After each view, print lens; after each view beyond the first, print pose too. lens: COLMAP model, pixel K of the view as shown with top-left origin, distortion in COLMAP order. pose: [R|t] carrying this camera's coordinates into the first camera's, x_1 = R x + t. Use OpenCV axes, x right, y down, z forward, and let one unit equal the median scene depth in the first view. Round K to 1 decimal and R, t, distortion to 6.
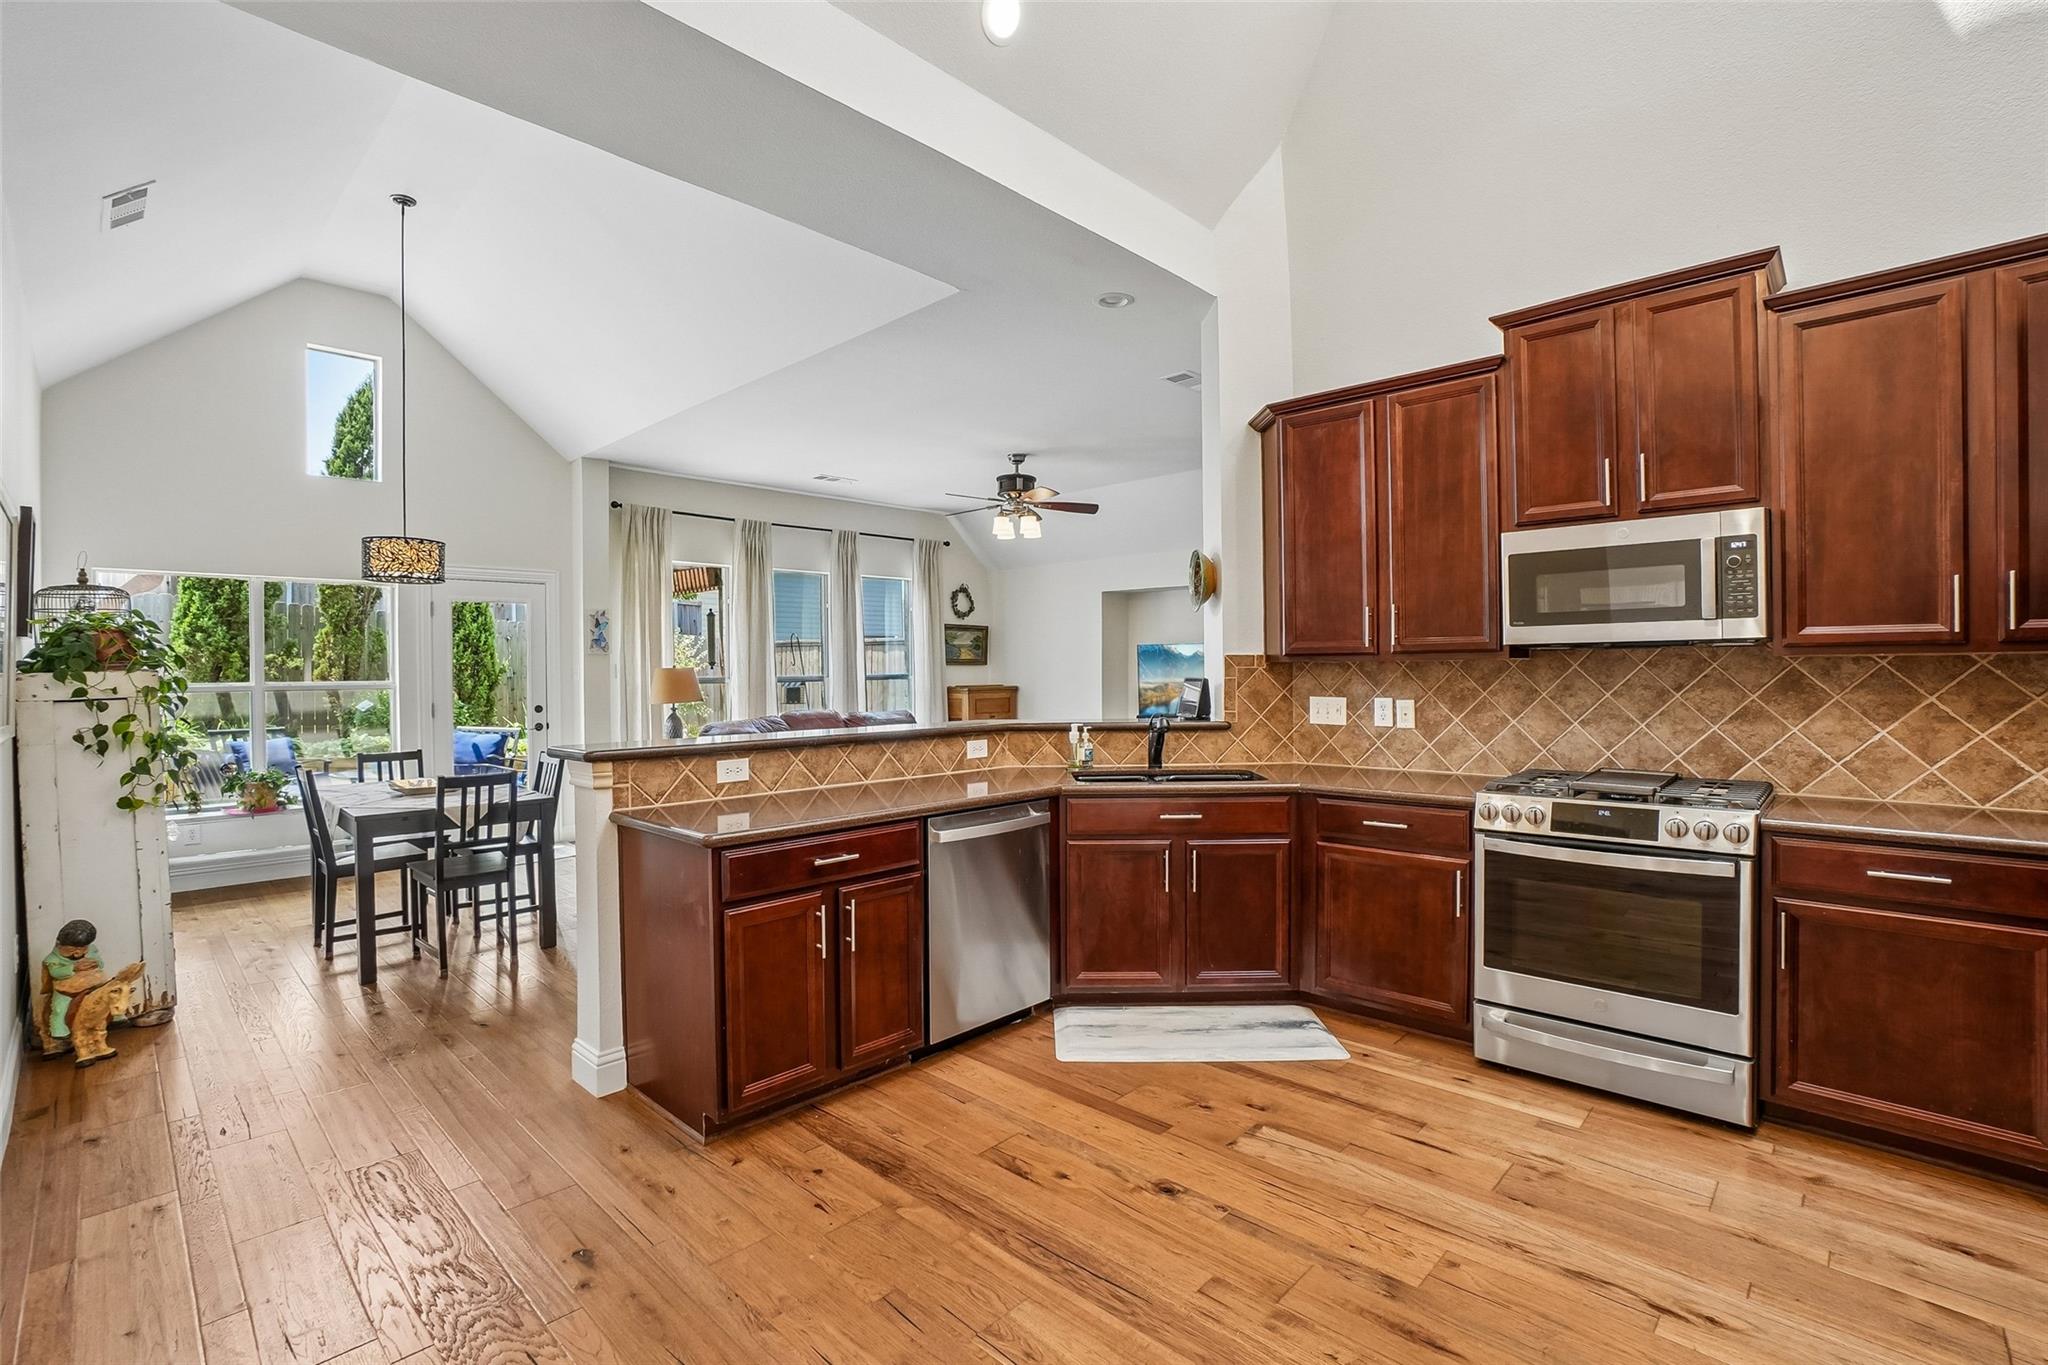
lens RADIAL K [[978.9, 0, 1029.3], [0, 978.9, 670.2], [0, 0, 1]] dist [-0.000469, 0.000487]
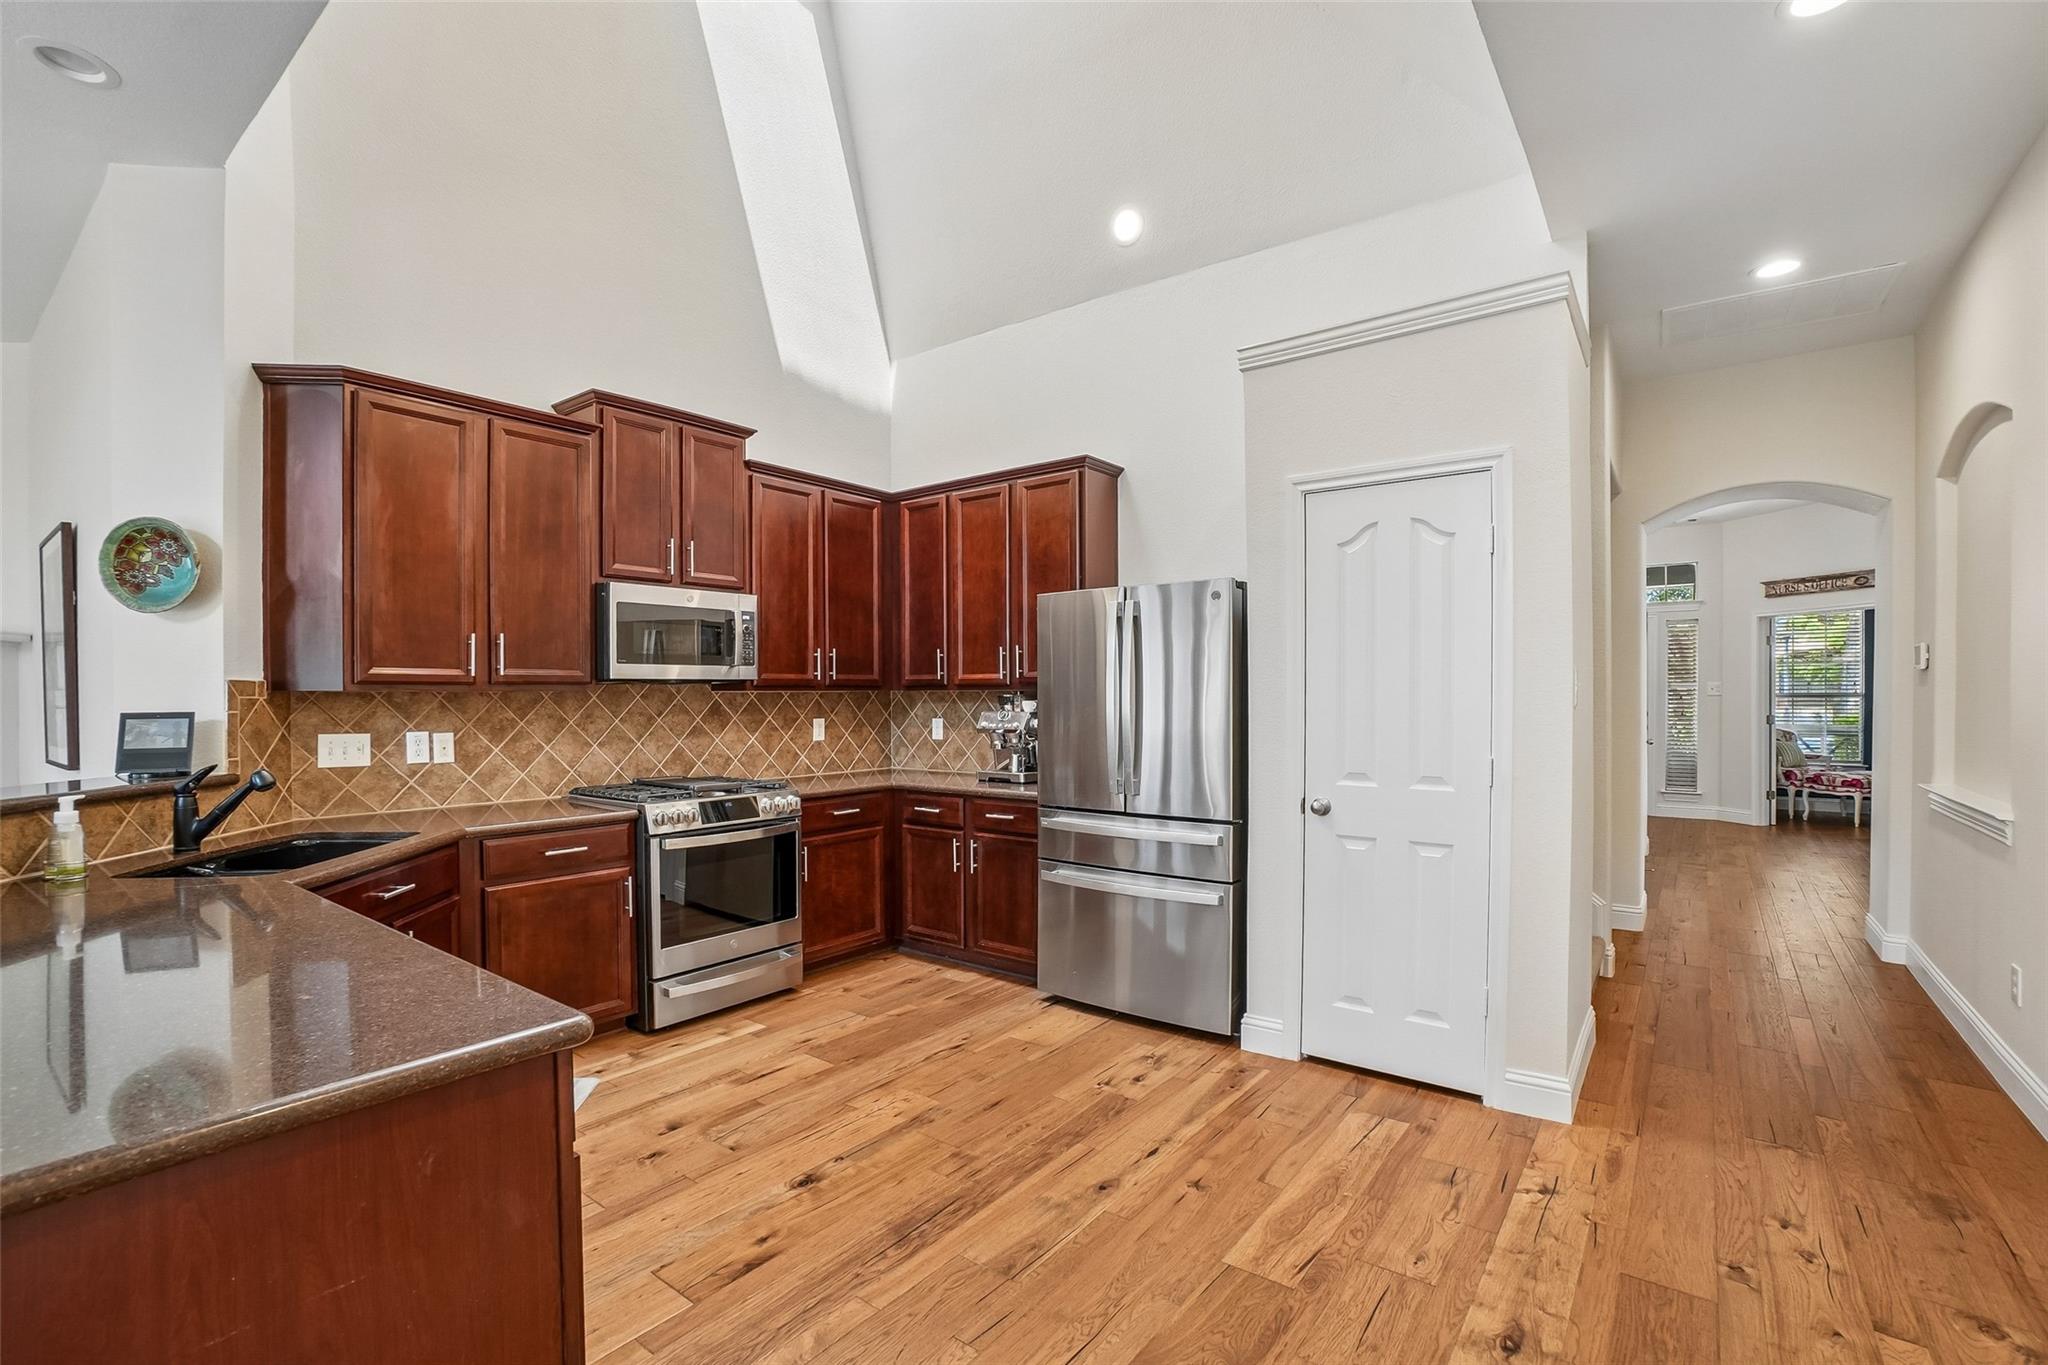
lens RADIAL K [[904.4, 0, 1027.0], [0, 904.4, 706.7], [0, 0, 1]] dist [-0.000722, -0.000108]
pose [[-0.080737, -0.003886, 0.996728, -0.590021], [0.004854, 0.999979, 0.004292, 0.004579], [-0.996724, 0.005185, -0.080717, 0.567888]]
